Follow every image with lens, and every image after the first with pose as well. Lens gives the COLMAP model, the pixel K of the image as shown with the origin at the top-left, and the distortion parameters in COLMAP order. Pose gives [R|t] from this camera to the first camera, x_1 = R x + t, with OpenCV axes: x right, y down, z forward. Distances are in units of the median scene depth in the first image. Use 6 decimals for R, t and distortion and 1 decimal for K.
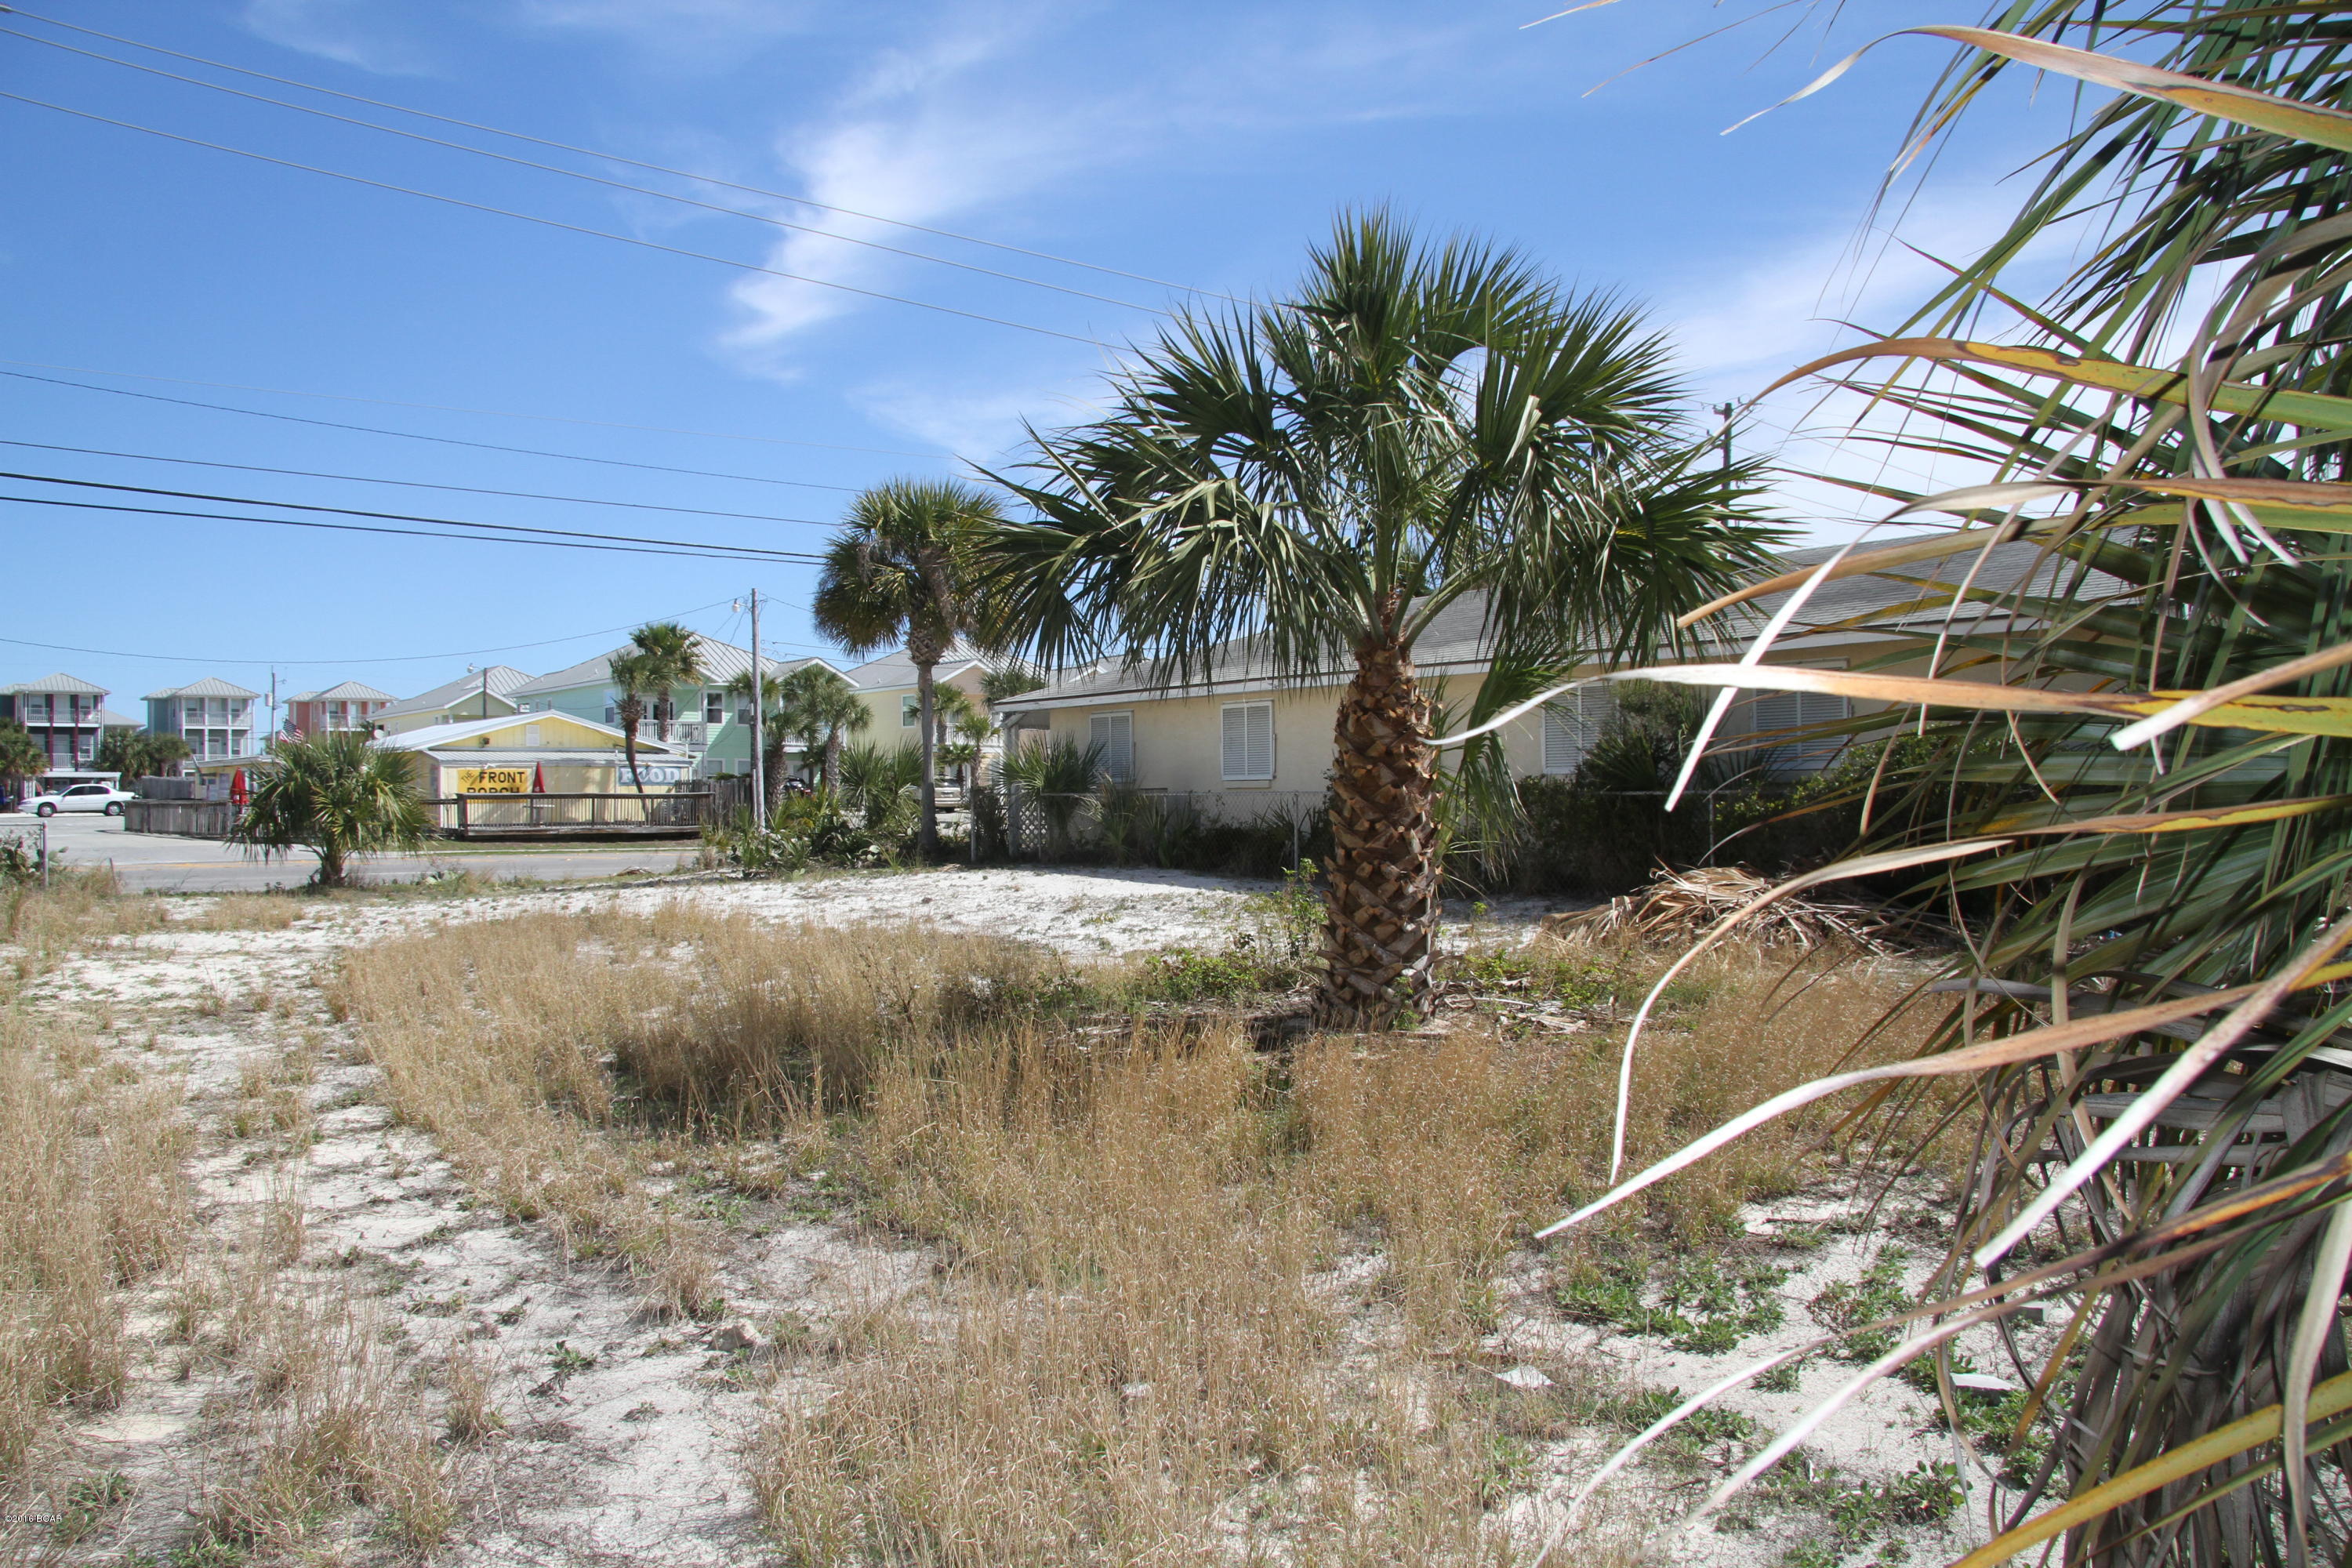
lens RADIAL K [[1835.8, 0, 1176.0], [0, 1835.8, 784.0], [0, 0, 1]] dist [-0.185781, 0.156808]
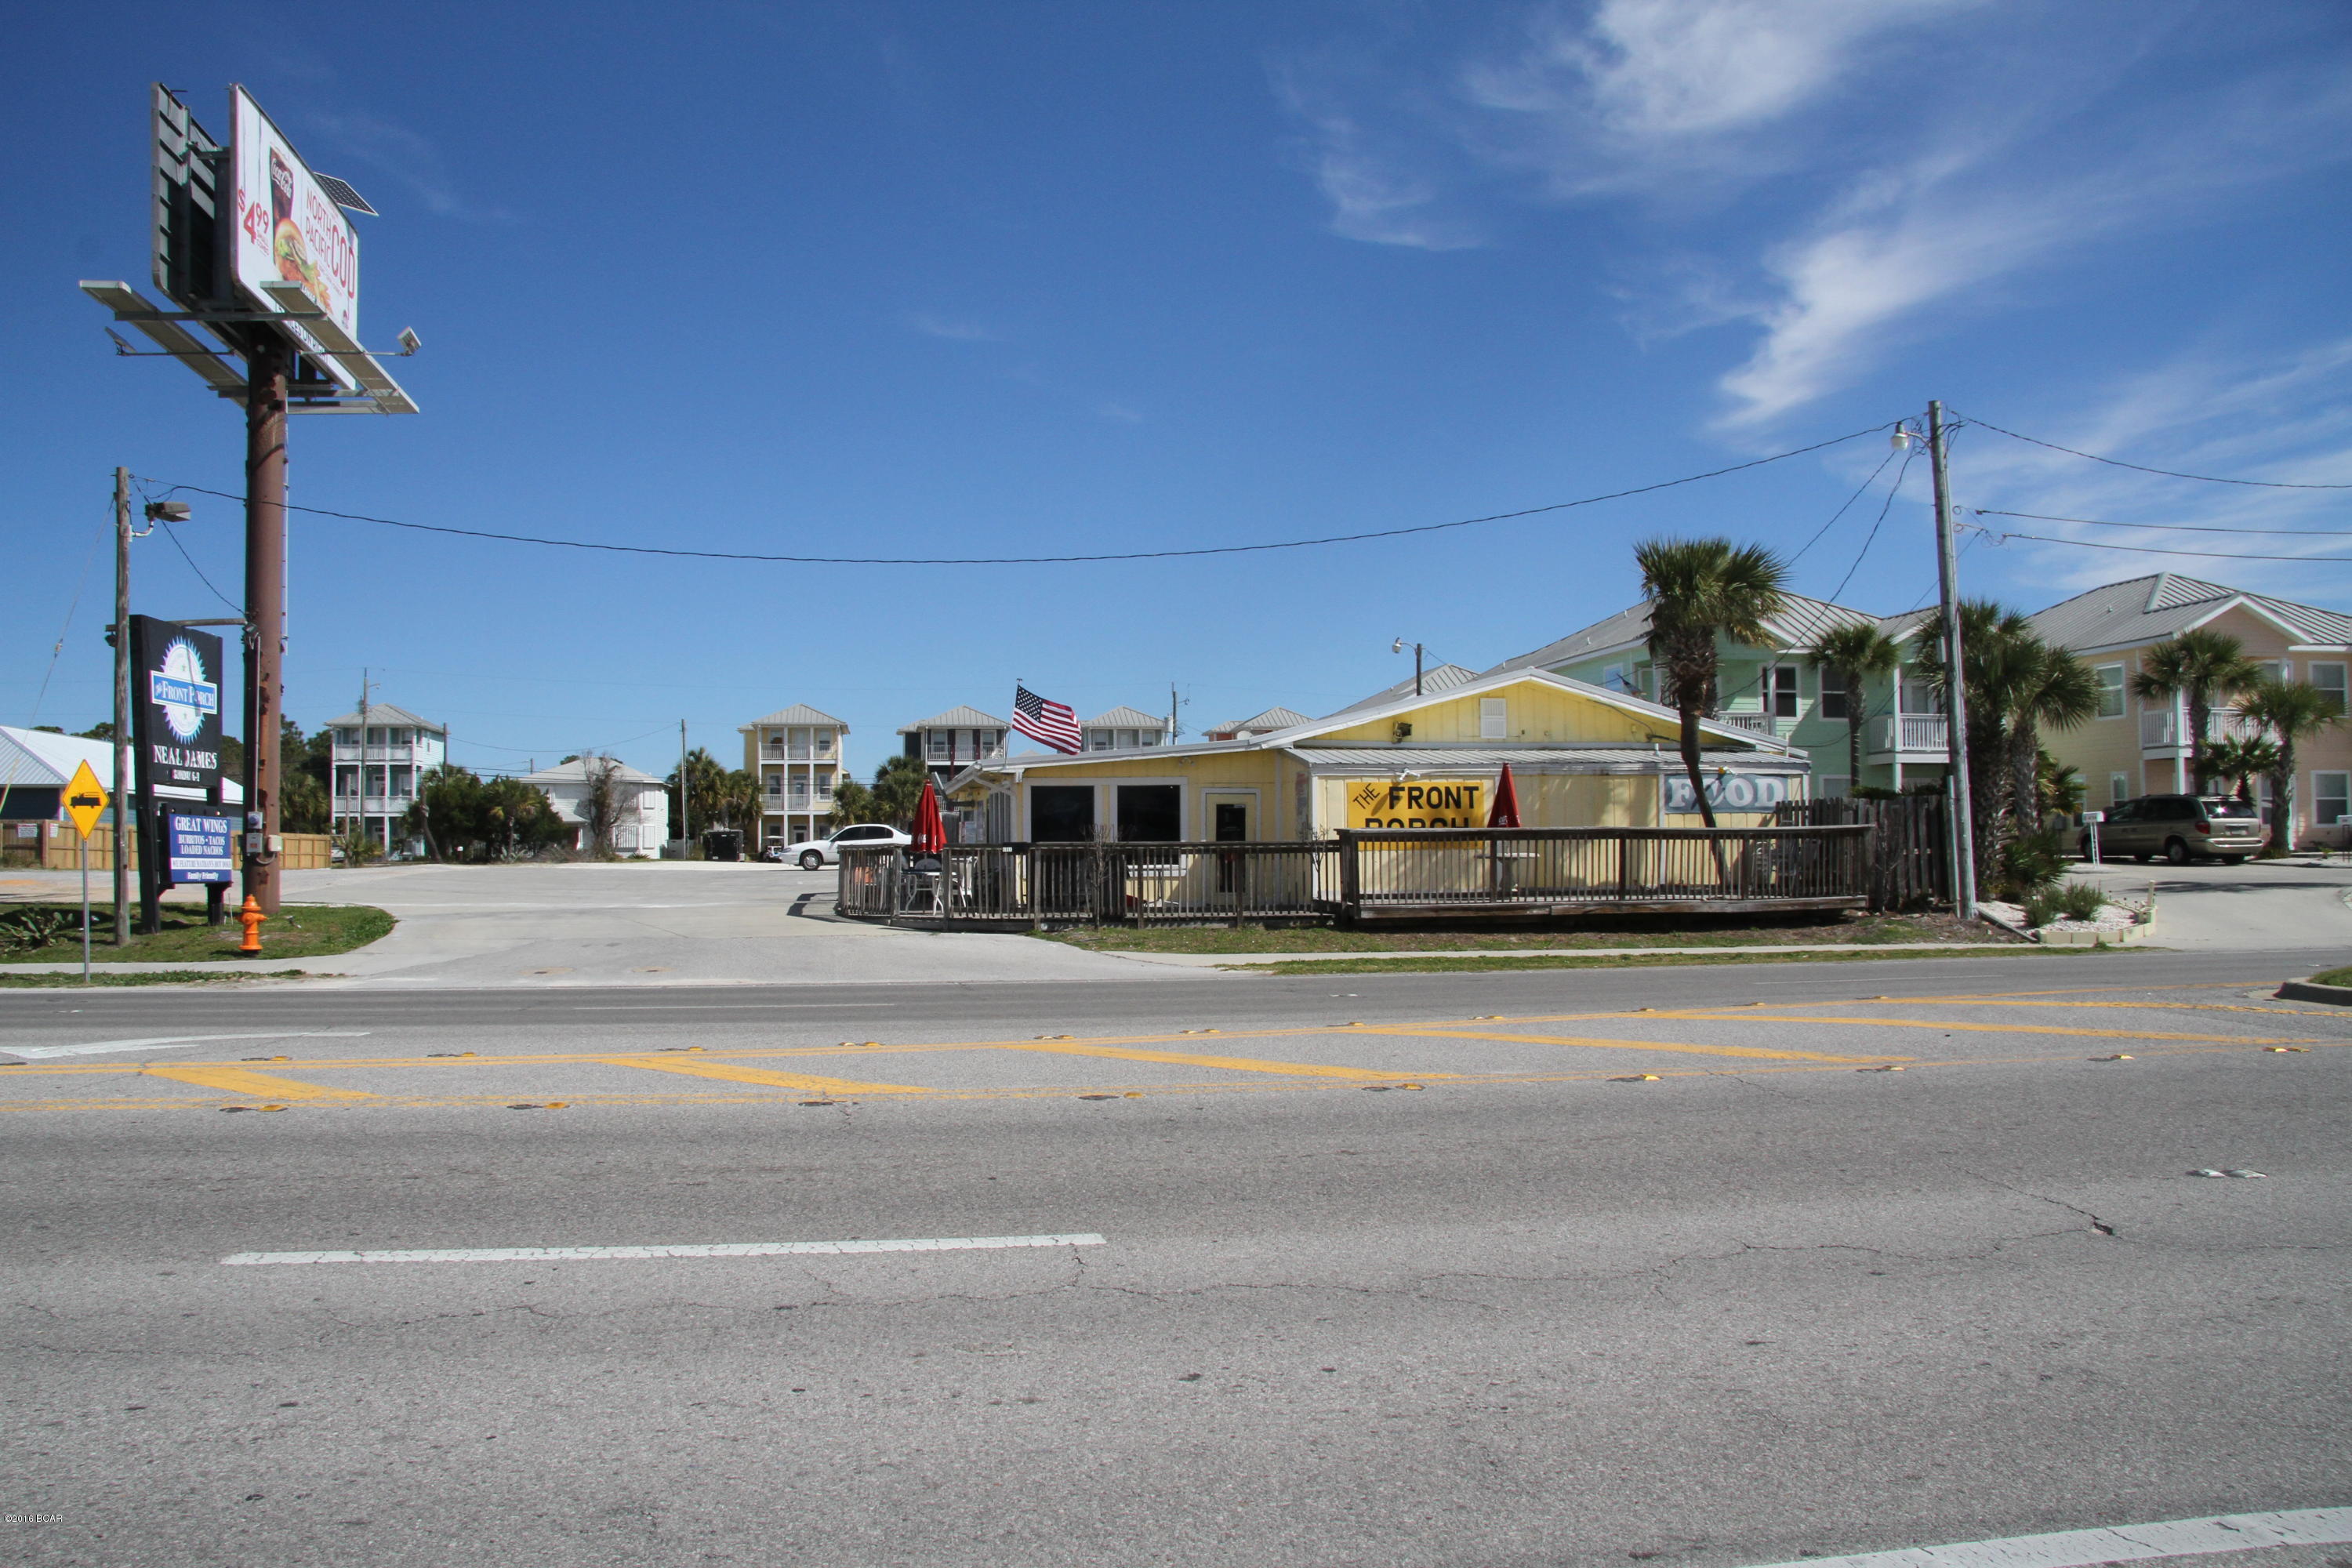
lens RADIAL K [[1835.8, 0, 1176.0], [0, 1835.8, 784.0], [0, 0, 1]] dist [-0.185781, 0.156808]
pose [[0.870211, -0.018091, -0.492348, -0.180758], [0.004998, 0.999598, -0.027895, 0.006066], [0.492655, 0.021813, 0.869952, 0.502397]]
